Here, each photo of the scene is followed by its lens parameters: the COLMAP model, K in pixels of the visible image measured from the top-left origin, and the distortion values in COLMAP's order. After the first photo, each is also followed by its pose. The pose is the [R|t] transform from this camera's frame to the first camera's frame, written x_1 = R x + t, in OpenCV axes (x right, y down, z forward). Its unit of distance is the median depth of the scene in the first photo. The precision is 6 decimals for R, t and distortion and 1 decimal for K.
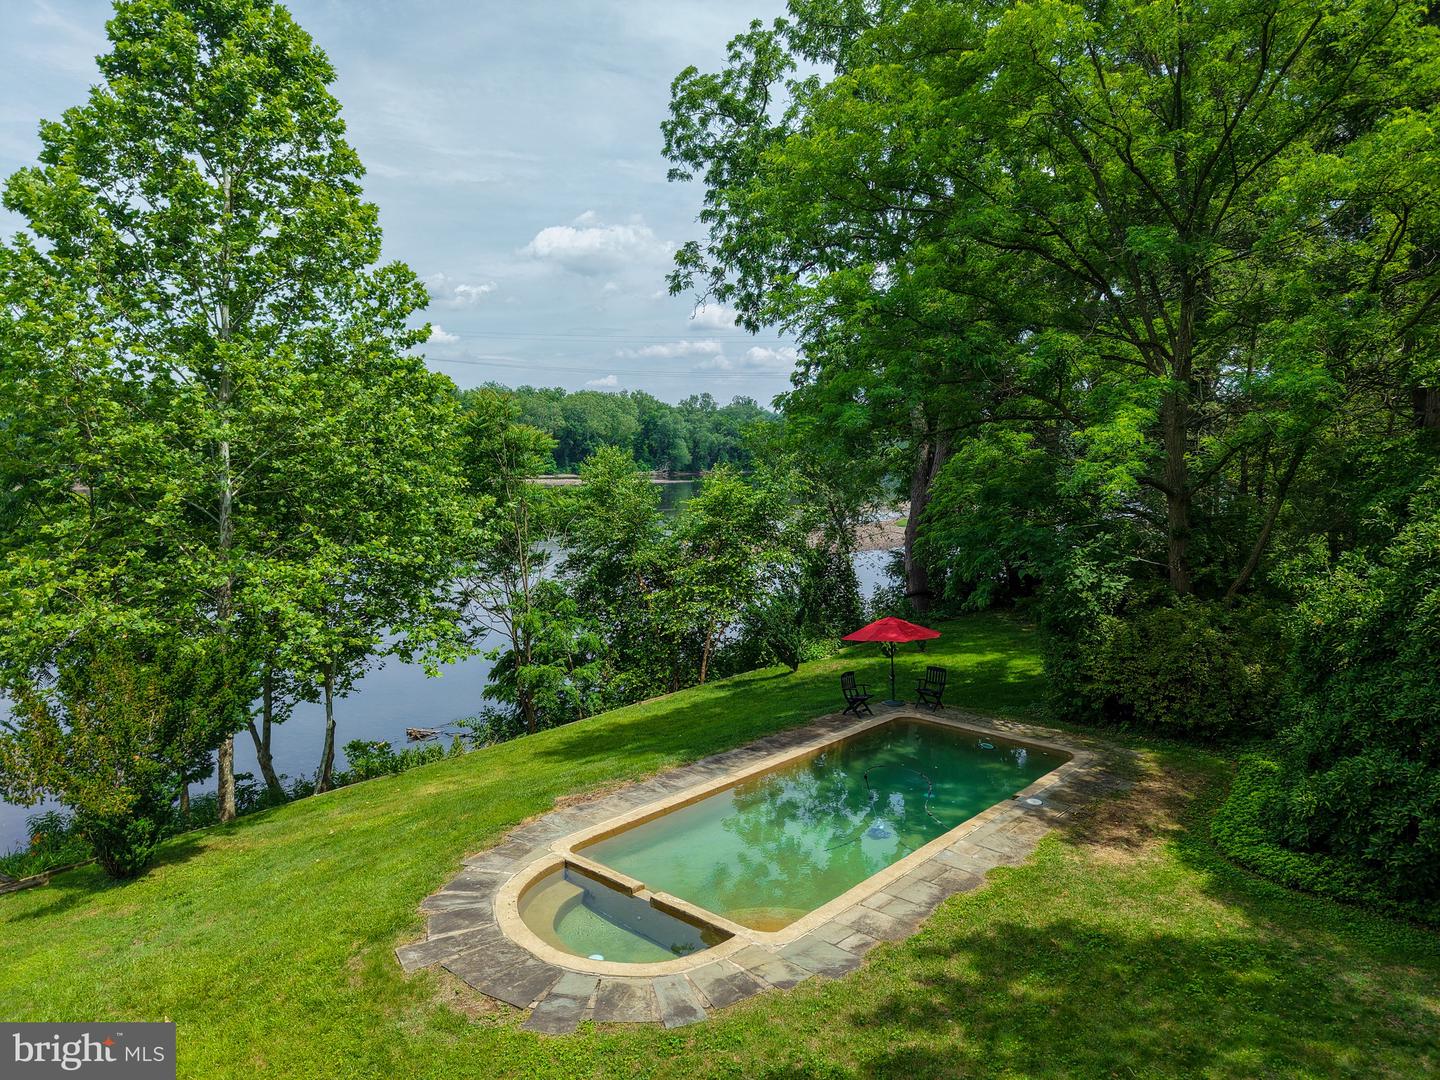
lens RADIAL K [[940.7, 0, 726.1], [0, 940.7, 549.3], [0, 0, 1]] dist [0.060281, -0.055848]
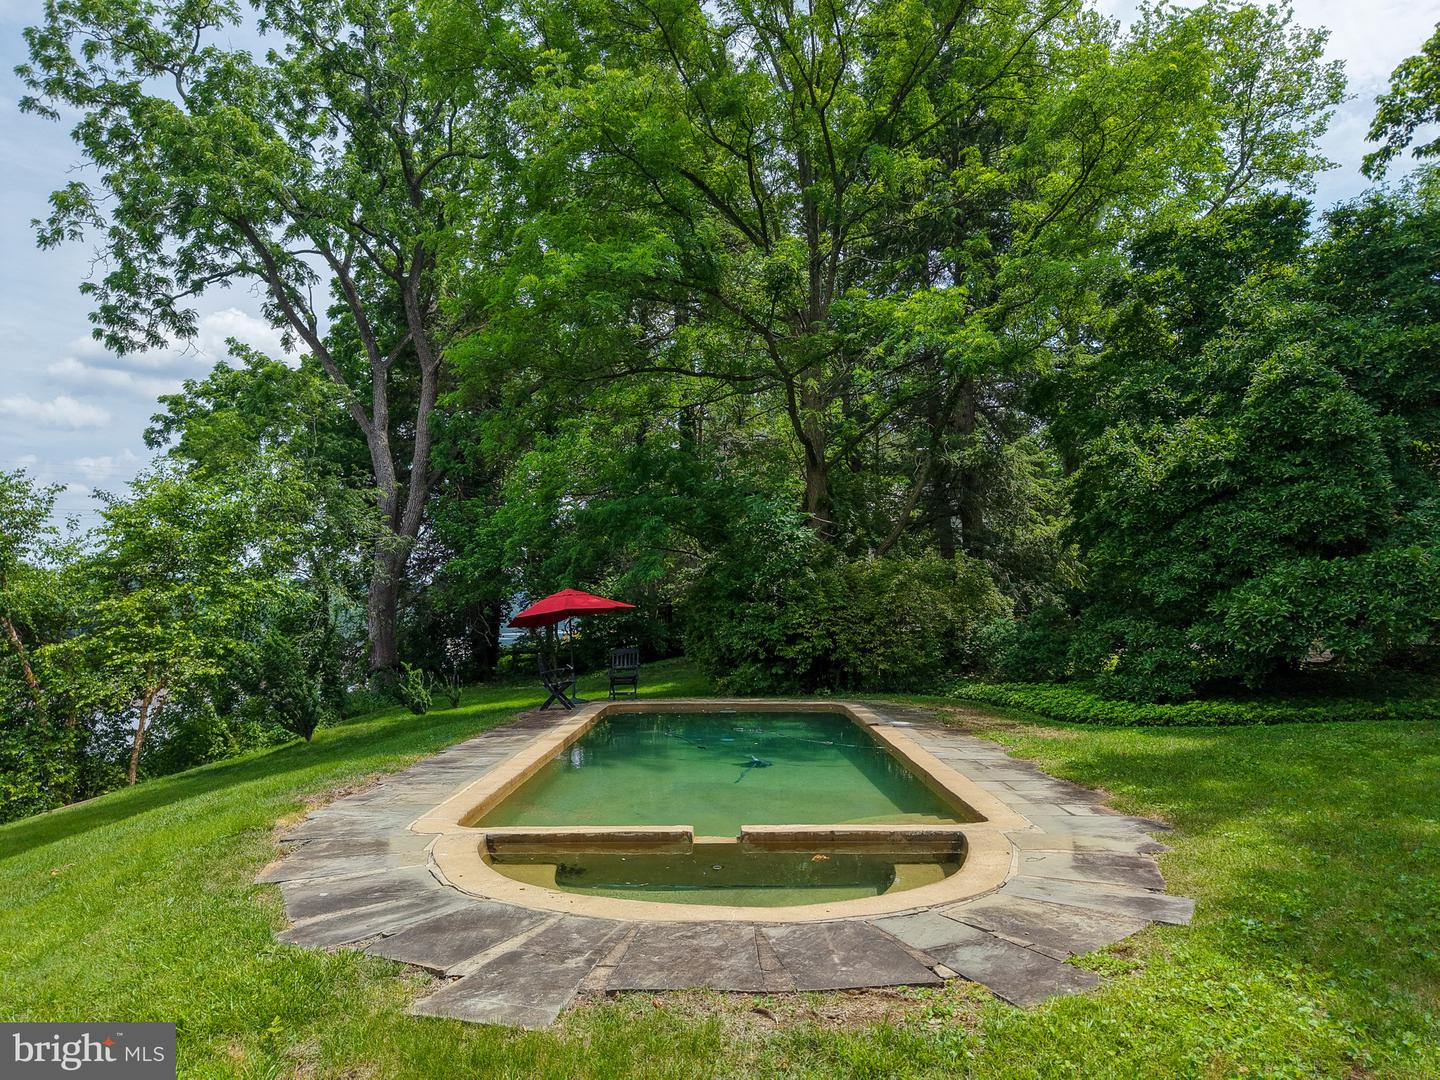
lens RADIAL K [[940.7, 0, 726.1], [0, 940.7, 549.3], [0, 0, 1]] dist [0.060281, -0.055848]
pose [[0.746454, 0.038730, 0.664308, -0.140226], [0.074376, 0.987194, -0.141127, 0.088113], [-0.661267, 0.154754, 0.734015, 0.183073]]
